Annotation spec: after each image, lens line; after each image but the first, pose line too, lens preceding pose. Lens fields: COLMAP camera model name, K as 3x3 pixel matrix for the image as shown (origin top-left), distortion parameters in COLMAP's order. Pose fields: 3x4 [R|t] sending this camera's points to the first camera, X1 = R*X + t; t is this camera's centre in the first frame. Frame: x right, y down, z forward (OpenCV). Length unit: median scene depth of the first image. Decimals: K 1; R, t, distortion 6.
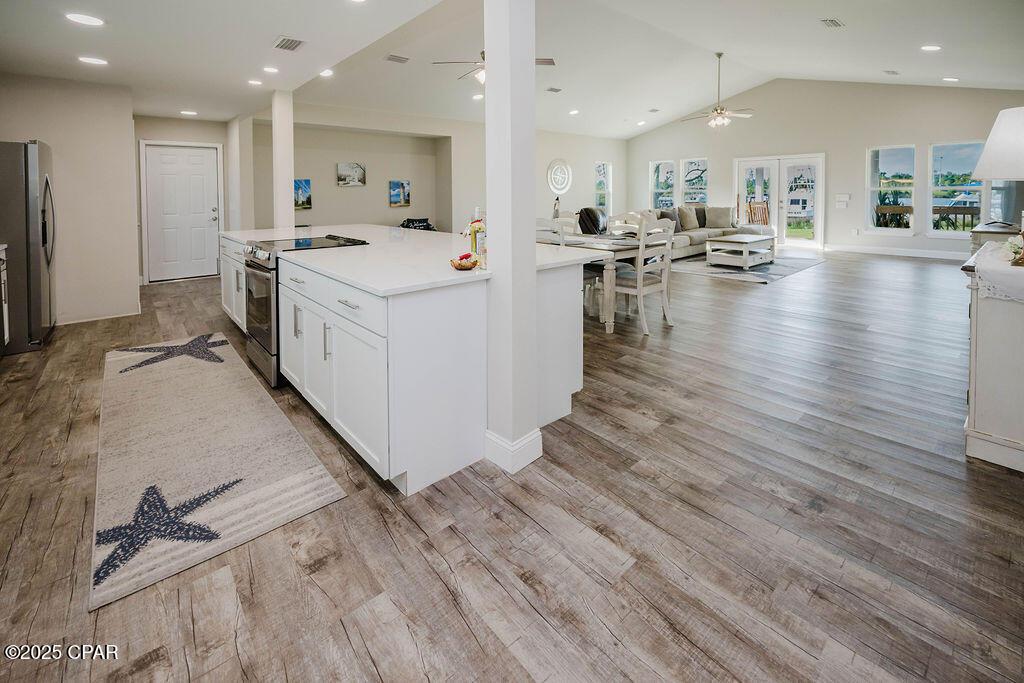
lens RADIAL K [[451.3, 0, 519.4], [0, 451.3, 223.6], [0, 0, 1]] dist [0.000216, -0.000145]
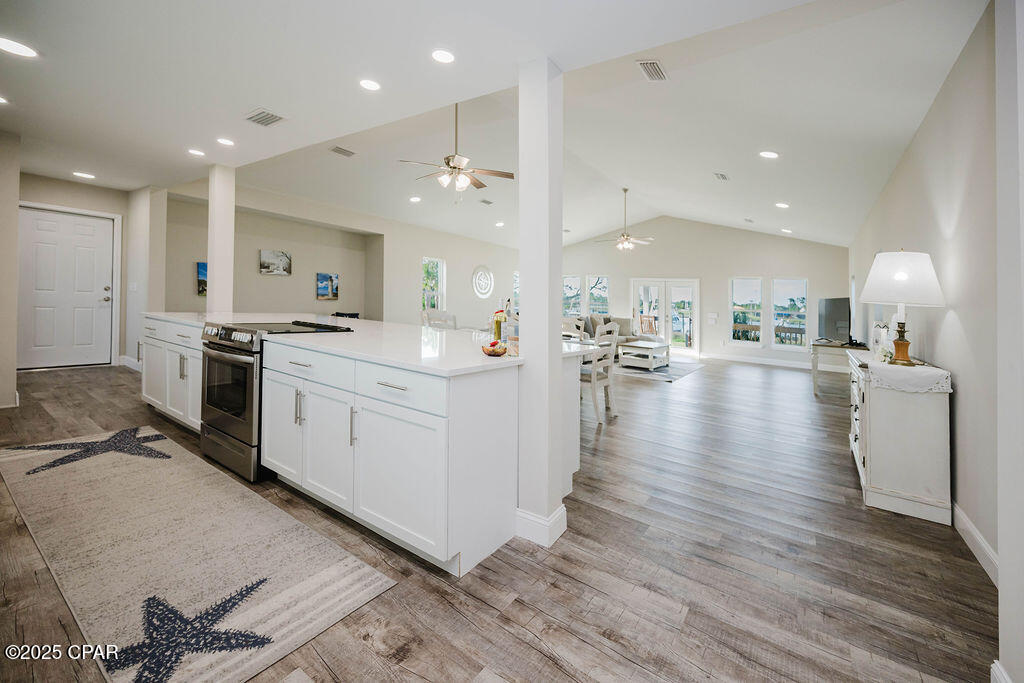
lens RADIAL K [[420.7, 0, 528.8], [0, 420.7, 315.3], [0, 0, 1]] dist [-0.000311, 0.000215]
pose [[0.965453, 0.054475, 0.254818, -0.284613], [-0.046313, 0.998207, -0.037926, 0.038745], [-0.256427, 0.024814, 0.966245, 0.031482]]
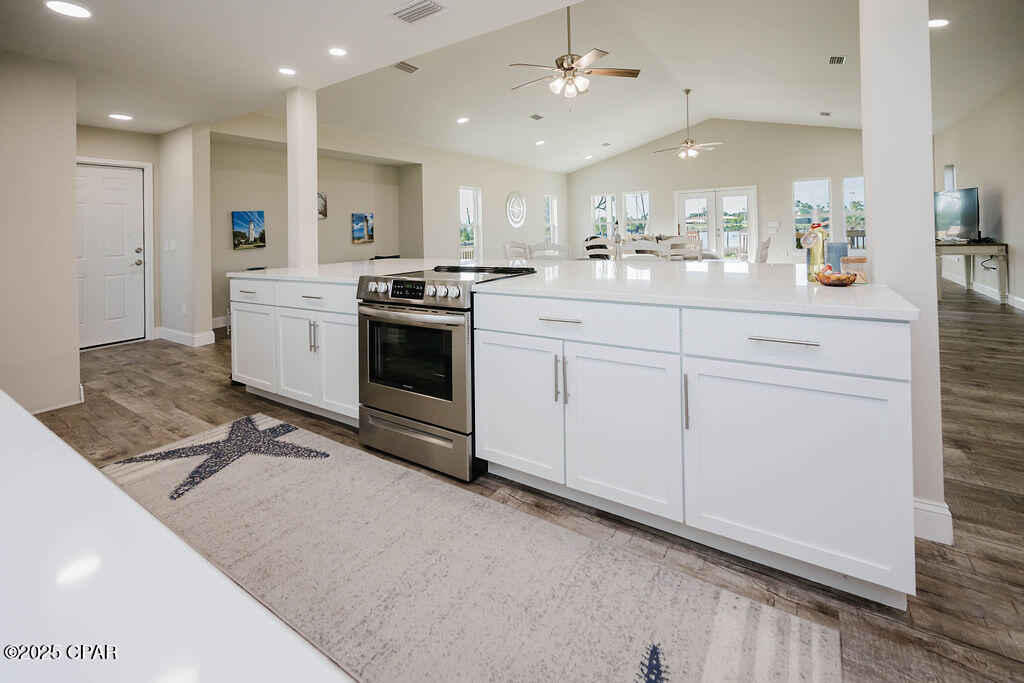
lens RADIAL K [[446.4, 0, 513.6], [0, 446.4, 238.9], [0, 0, 1]] dist [0.000962, -0.000086]
pose [[0.964584, -0.025673, 0.262522, -0.763752], [0.040430, 0.997882, -0.050964, 0.035770], [-0.260657, 0.059773, 0.963579, 0.355959]]
